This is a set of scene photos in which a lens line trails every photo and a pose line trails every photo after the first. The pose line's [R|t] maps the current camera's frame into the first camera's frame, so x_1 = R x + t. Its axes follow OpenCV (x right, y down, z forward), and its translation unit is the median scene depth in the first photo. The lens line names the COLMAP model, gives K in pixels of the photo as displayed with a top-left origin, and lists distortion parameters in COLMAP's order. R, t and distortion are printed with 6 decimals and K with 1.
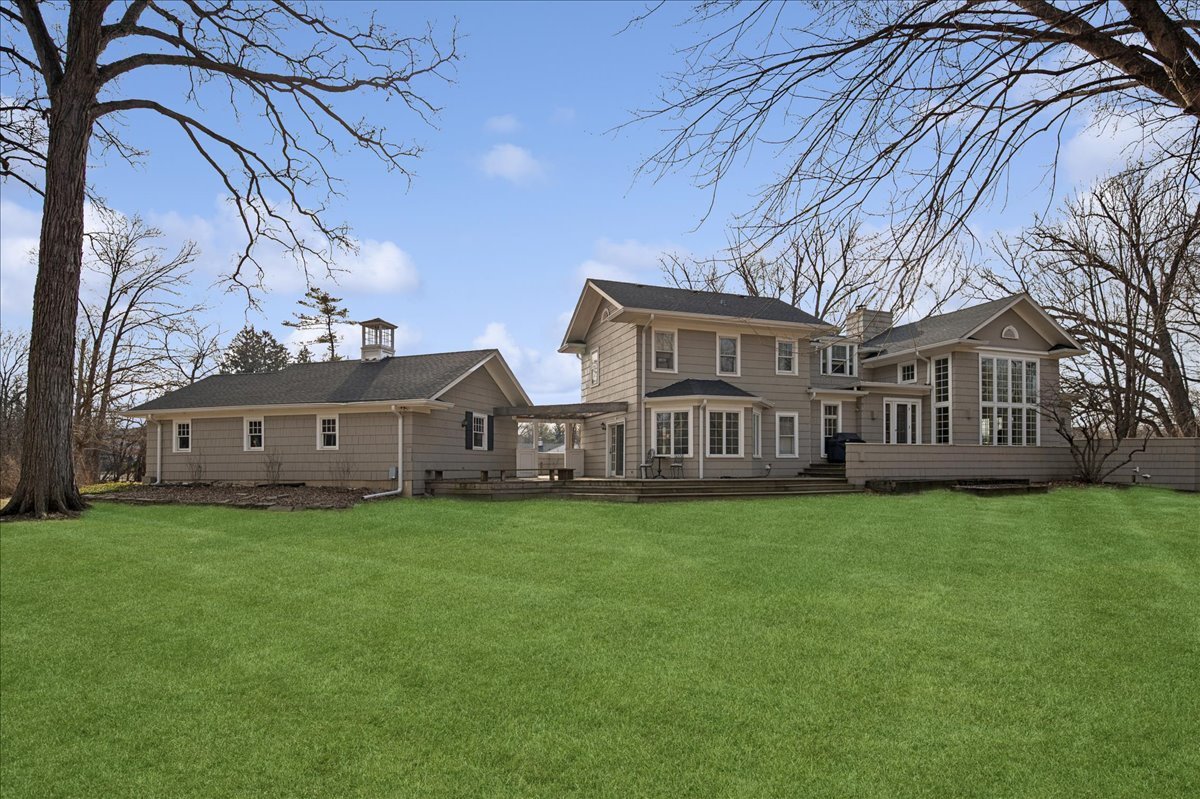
lens RADIAL K [[537.9, 0, 598.8], [0, 537.9, 451.3], [0, 0, 1]] dist [-0.001009, -0.000173]
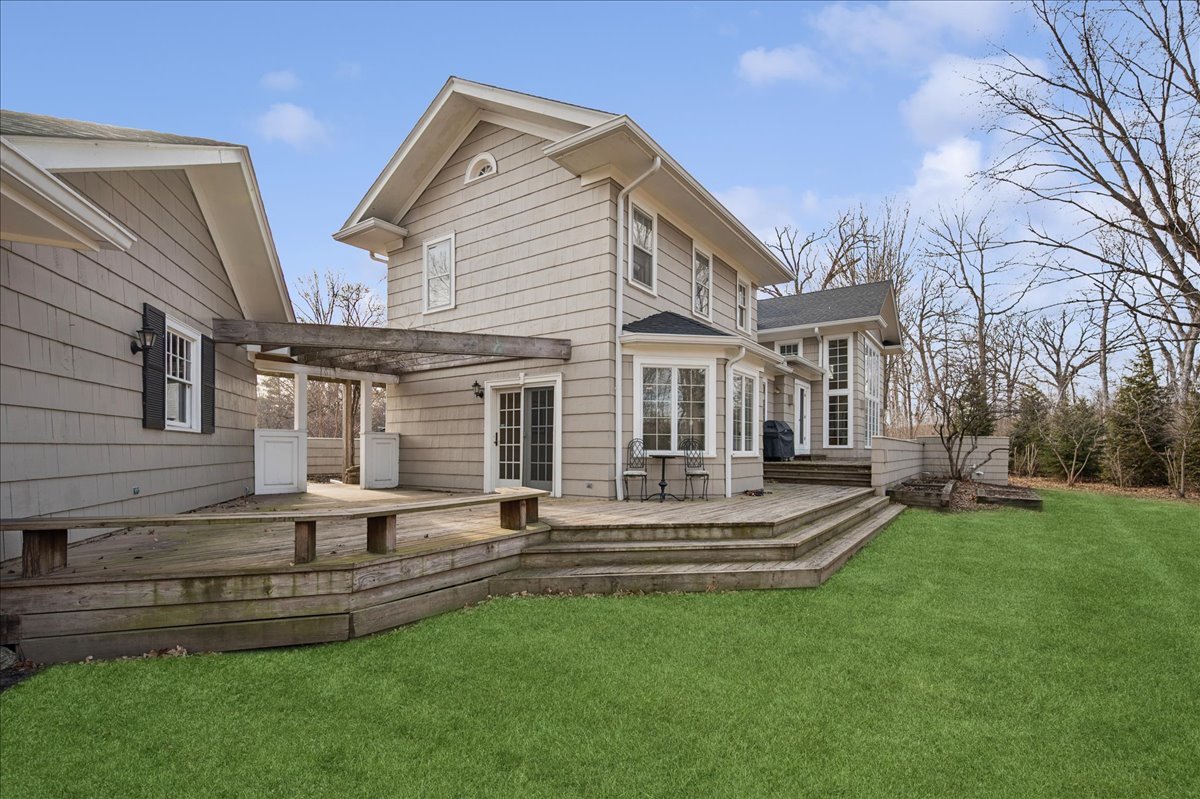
lens RADIAL K [[537.9, 0, 598.8], [0, 537.9, 451.3], [0, 0, 1]] dist [-0.001009, -0.000173]
pose [[0.832484, 0.005845, 0.554018, -0.192770], [-0.021142, 0.999551, 0.021224, -0.002732], [-0.553645, -0.029382, 0.832234, 0.579570]]
